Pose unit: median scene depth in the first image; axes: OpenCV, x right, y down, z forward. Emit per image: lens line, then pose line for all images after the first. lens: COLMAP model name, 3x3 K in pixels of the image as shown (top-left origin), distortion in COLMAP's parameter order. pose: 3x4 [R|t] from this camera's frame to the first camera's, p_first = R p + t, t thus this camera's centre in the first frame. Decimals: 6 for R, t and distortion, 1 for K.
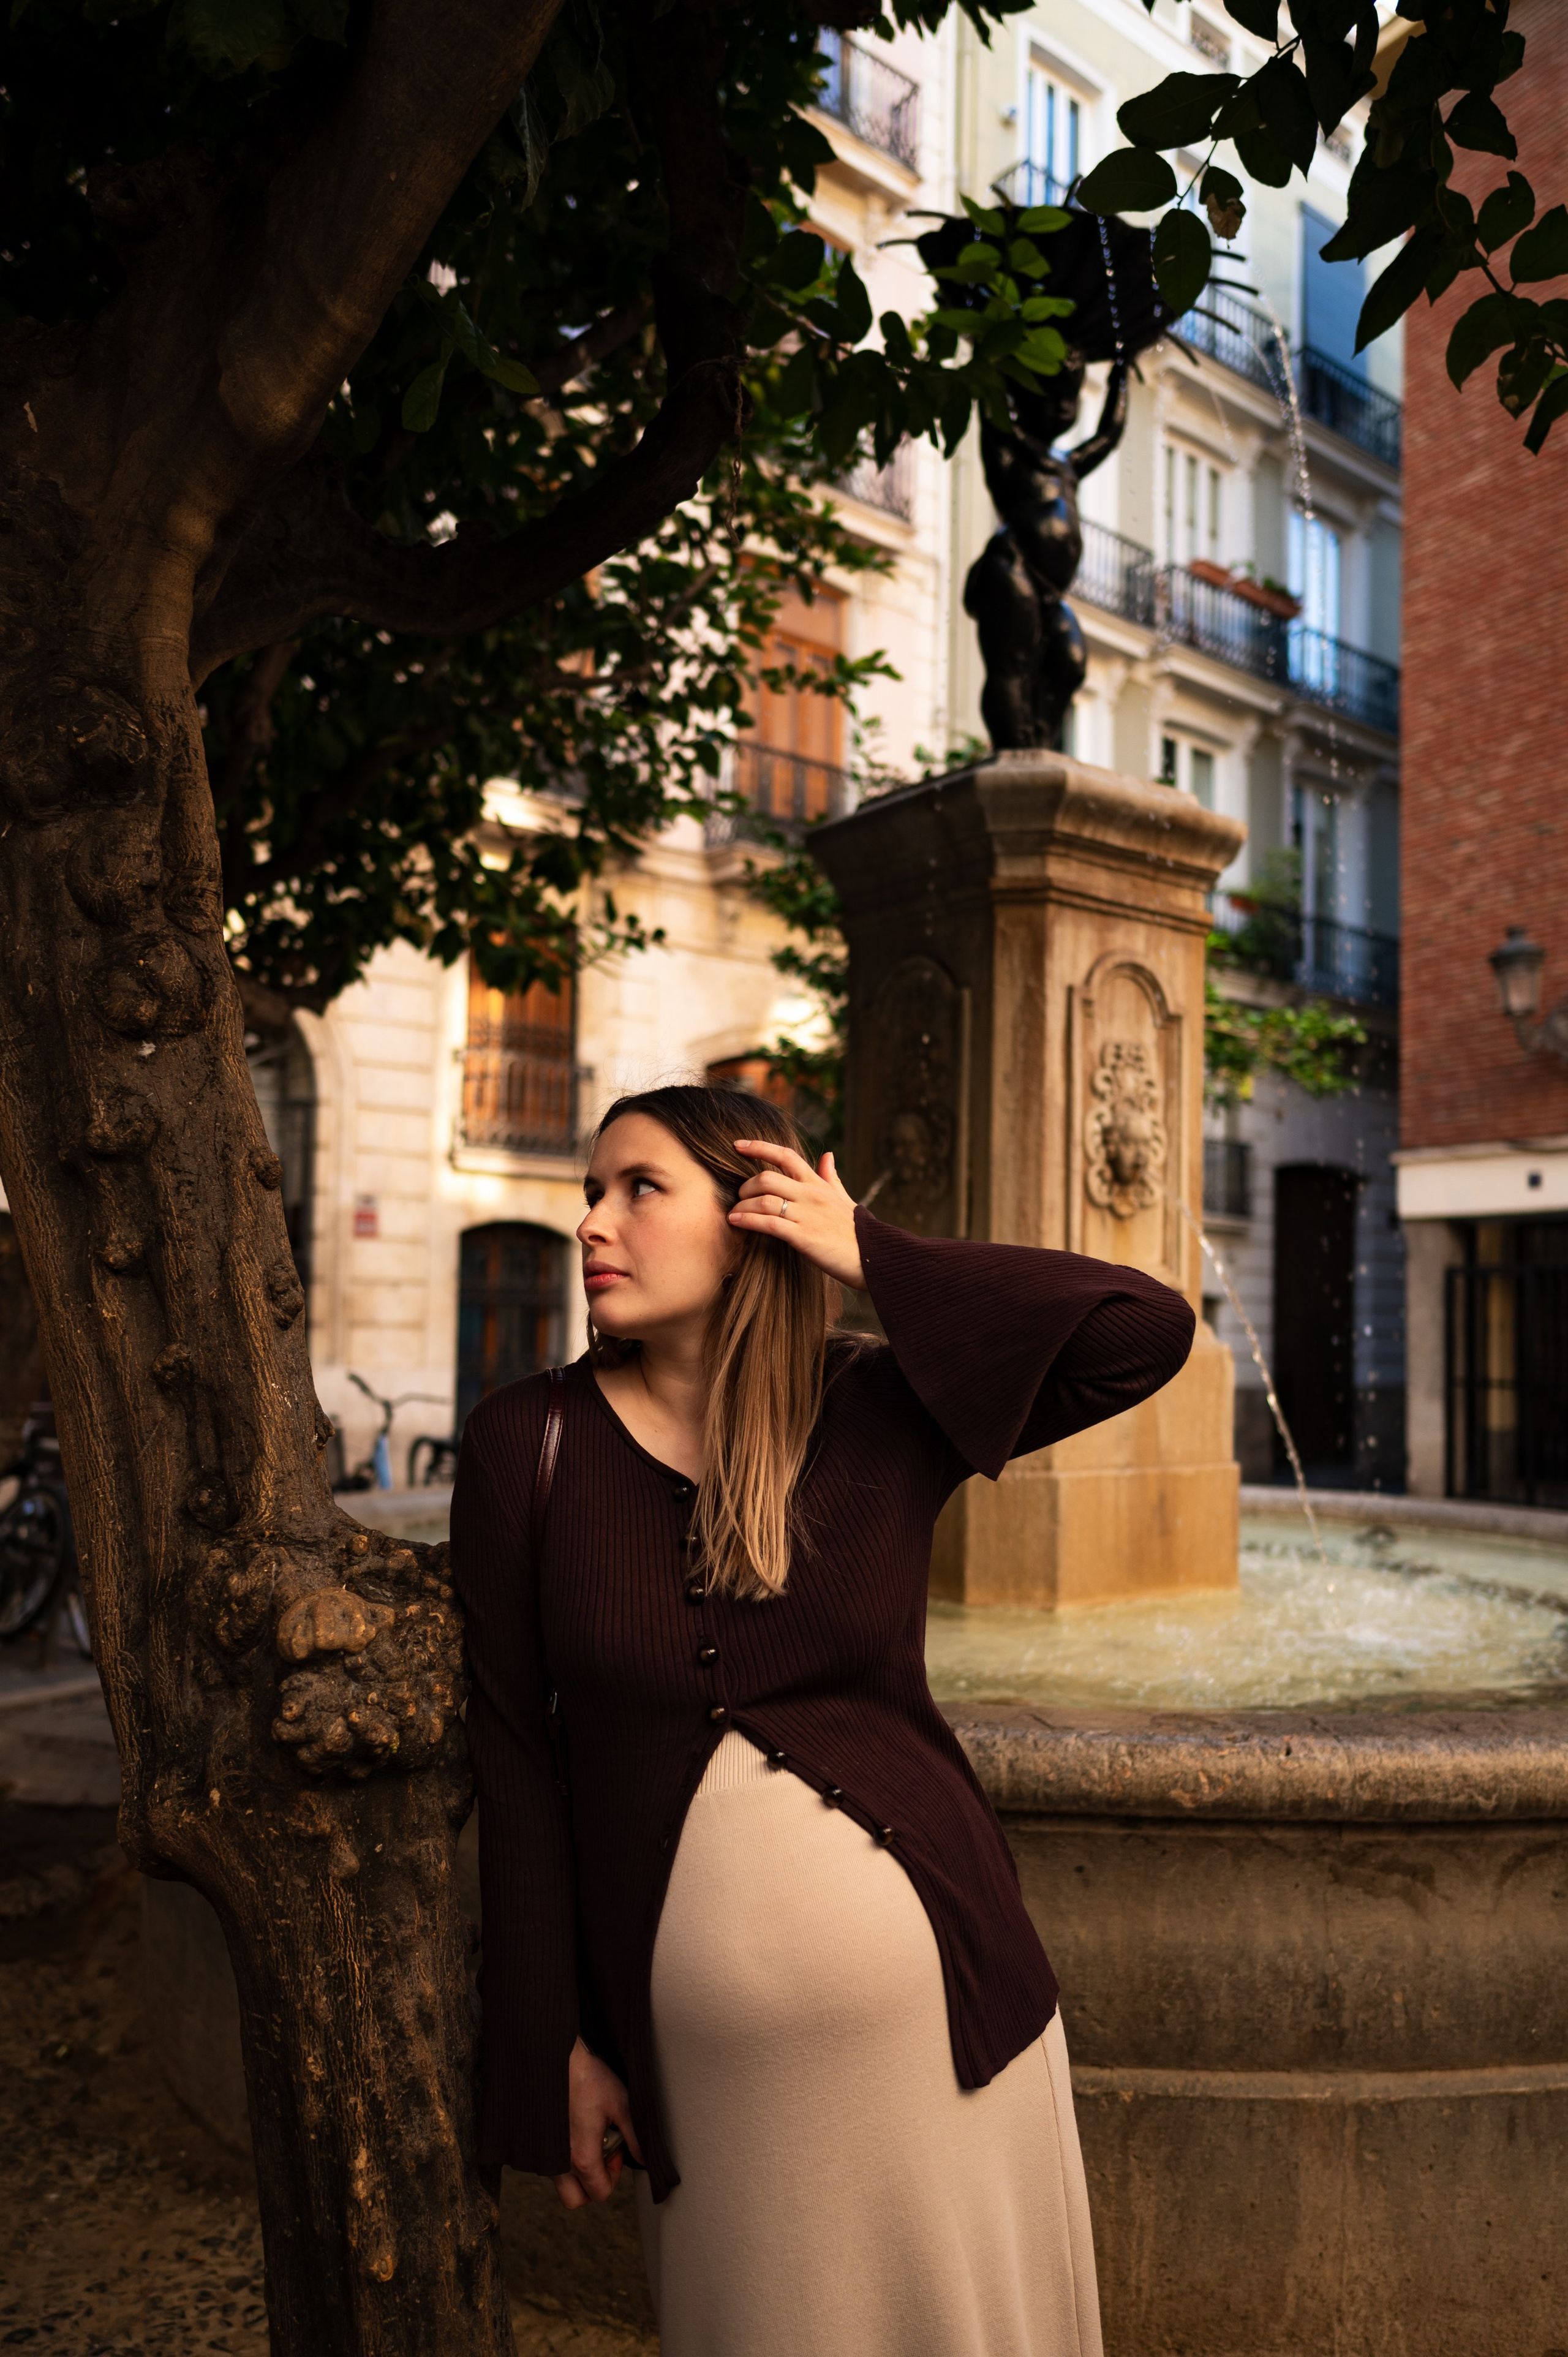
lens RADIAL K [[1605.0, 0, 792.4], [0, 1605.0, 1259.6], [0, 0, 1]] dist [0.004194, -0.002180]
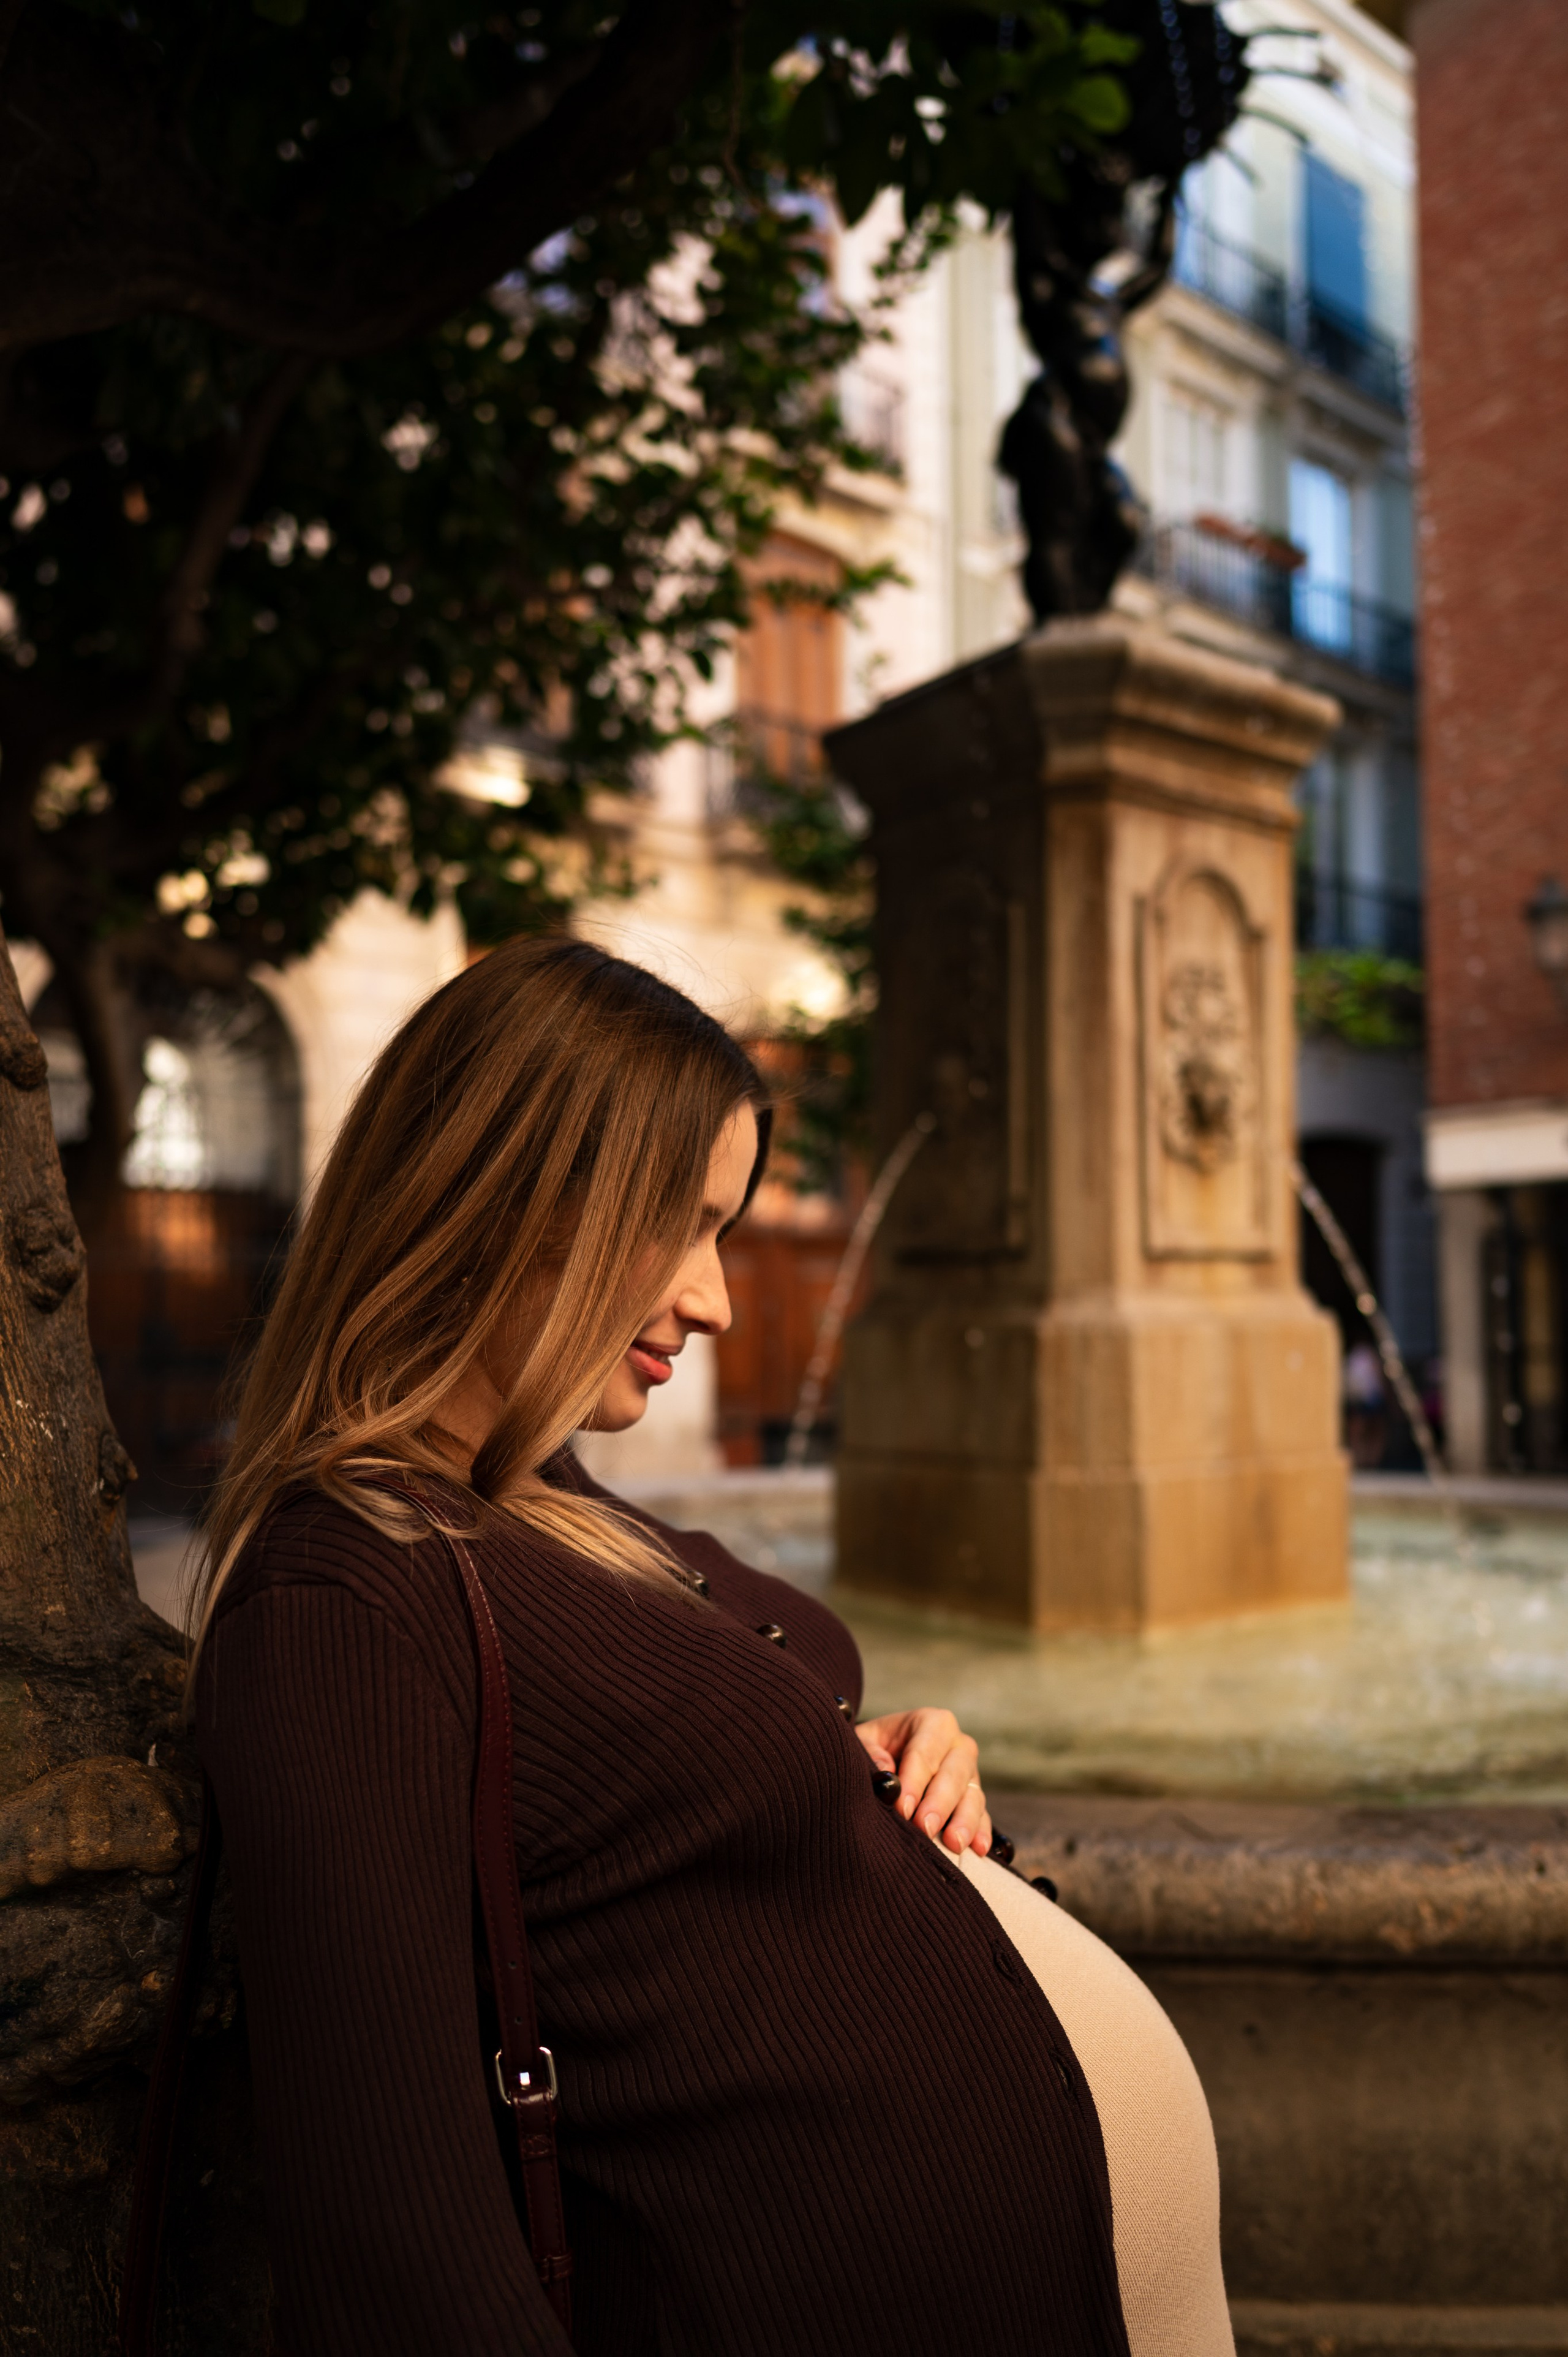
lens RADIAL K [[1604.8, 0, 775.8], [0, 1604.8, 1245.5], [0, 0, 1]] dist [0.004194, -0.002180]
pose [[0.999588, -0.024610, -0.014794, -0.012147], [0.024598, 0.999697, -0.000989, 0.011879], [0.014814, 0.000624, 0.999890, 0.180707]]
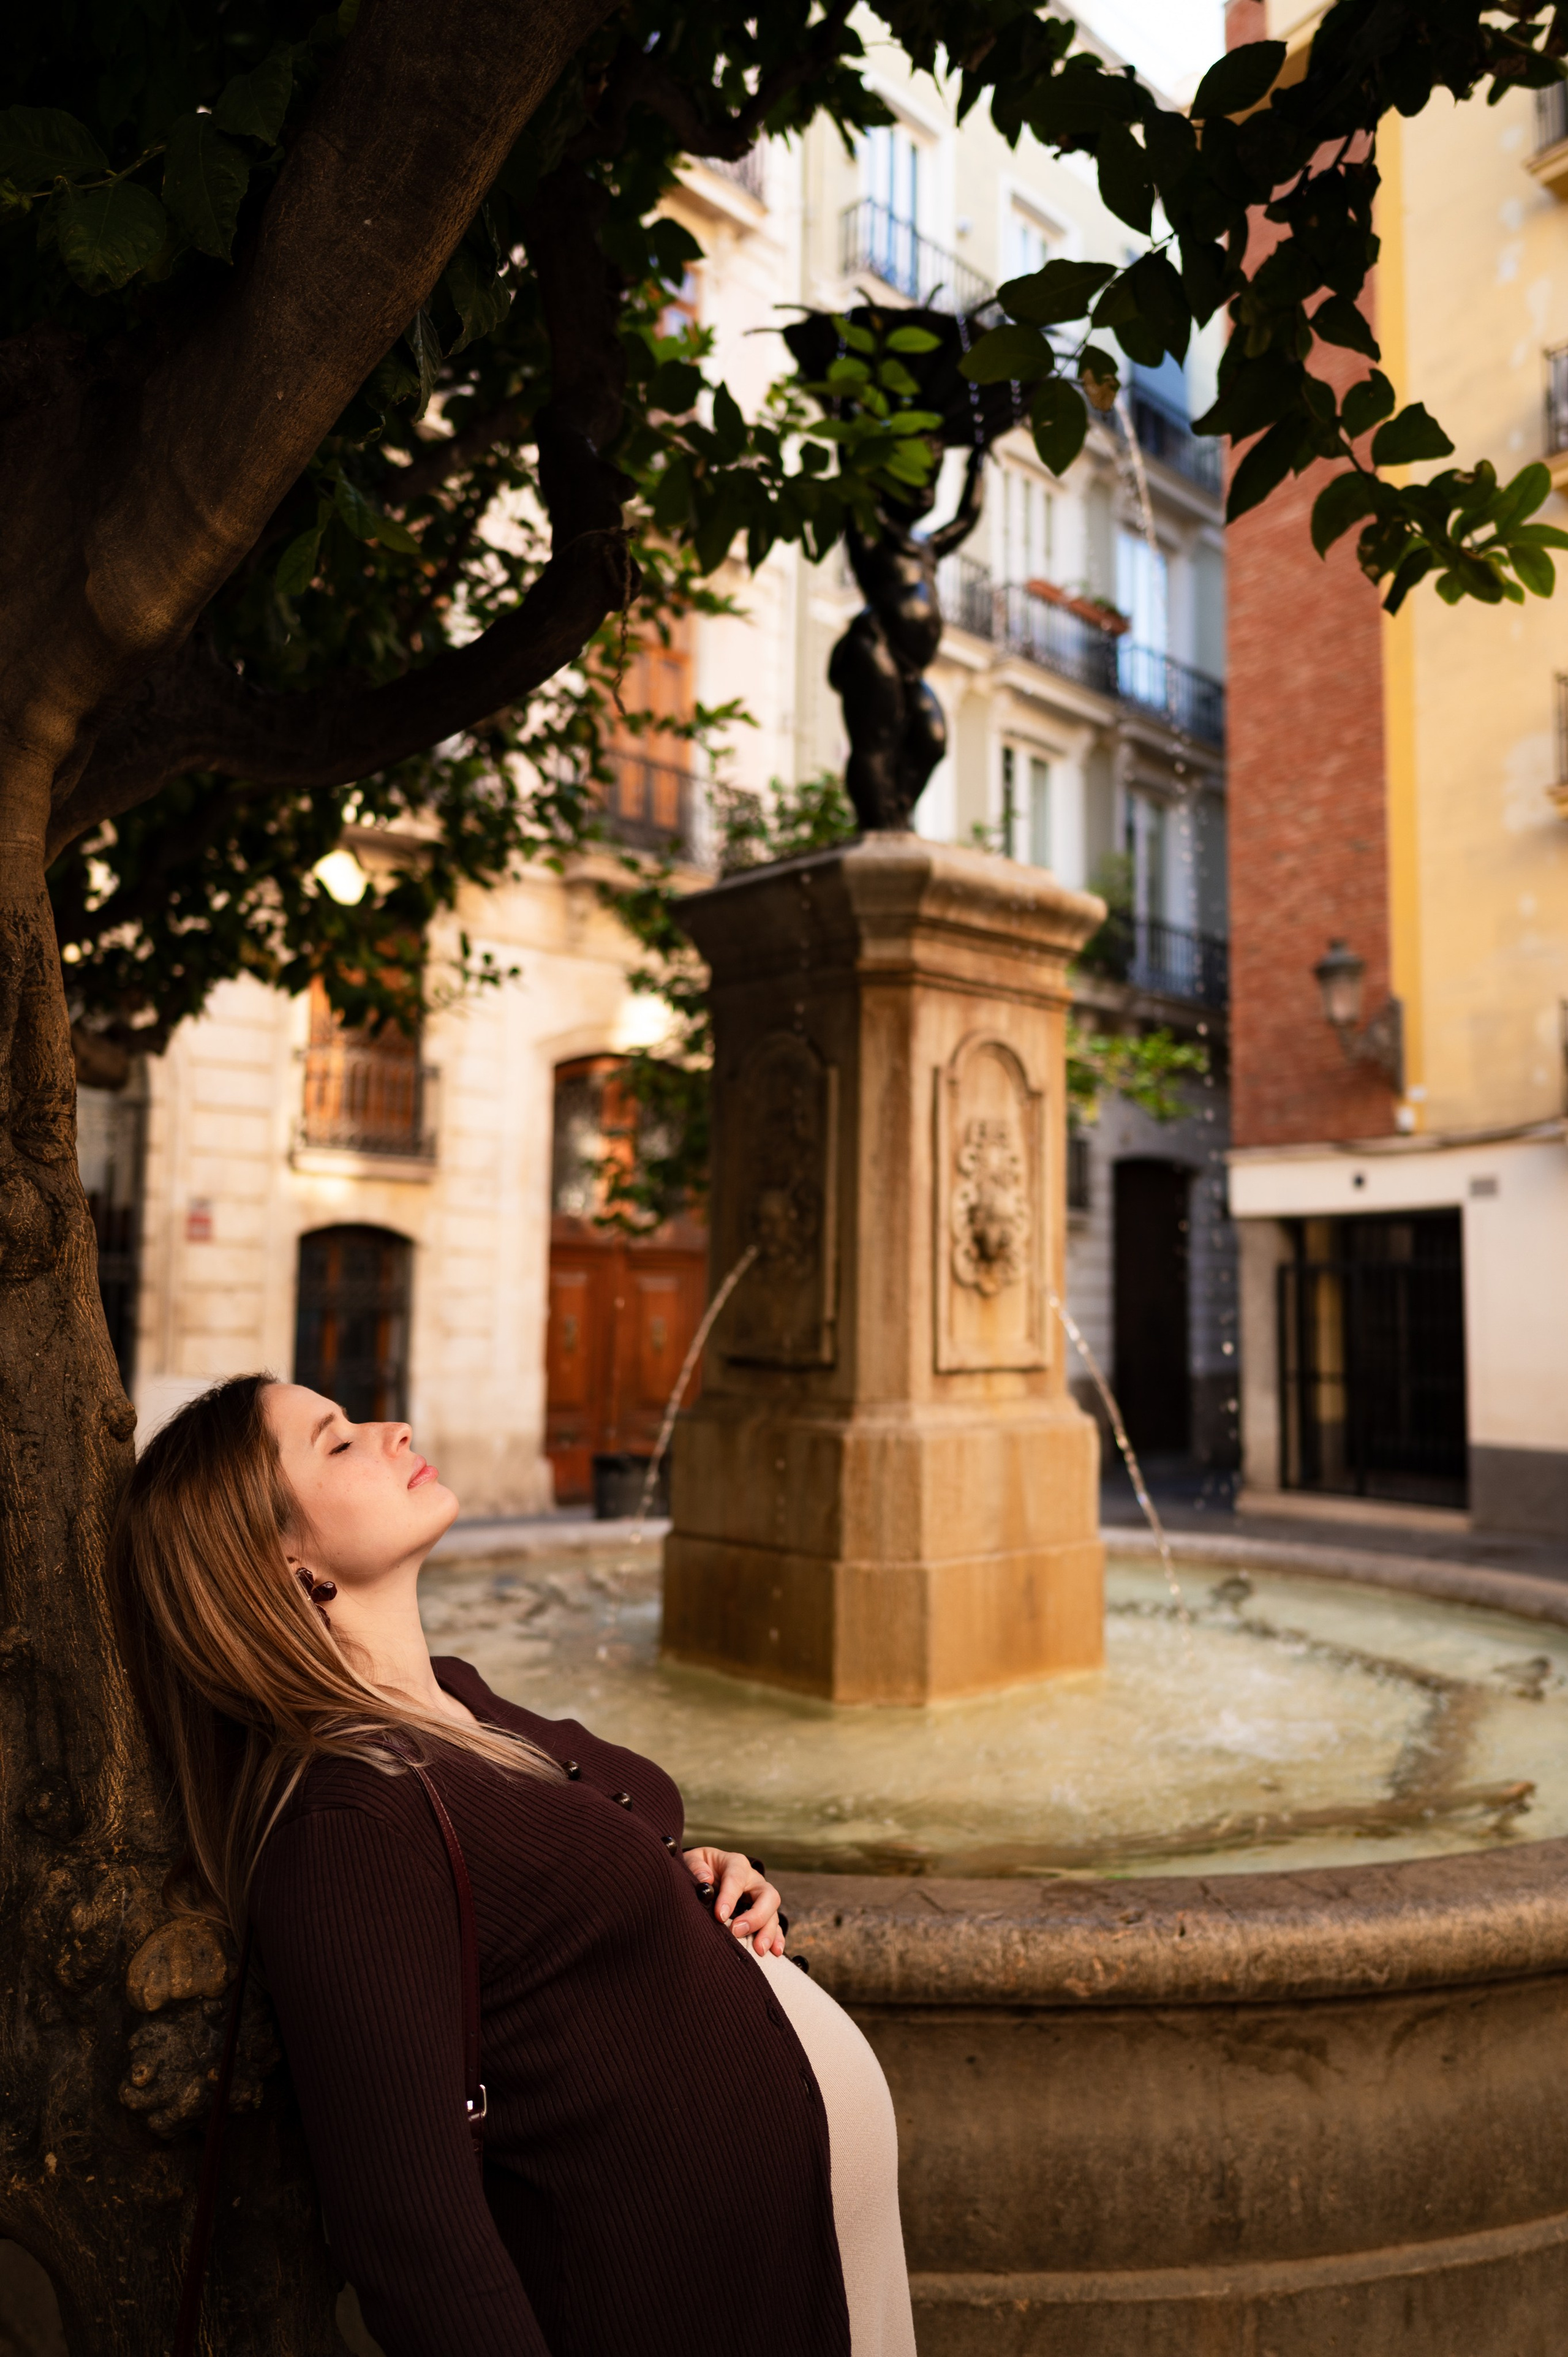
lens RADIAL K [[1605.0, 0, 782.6], [0, 1605.0, 1156.2], [0, 0, 1]] dist [0.004194, -0.002180]
pose [[0.995816, 0.003949, 0.091295, -0.016040], [0.000576, 0.998775, -0.049485, -0.077331], [-0.091379, 0.049331, 0.994594, 0.018943]]
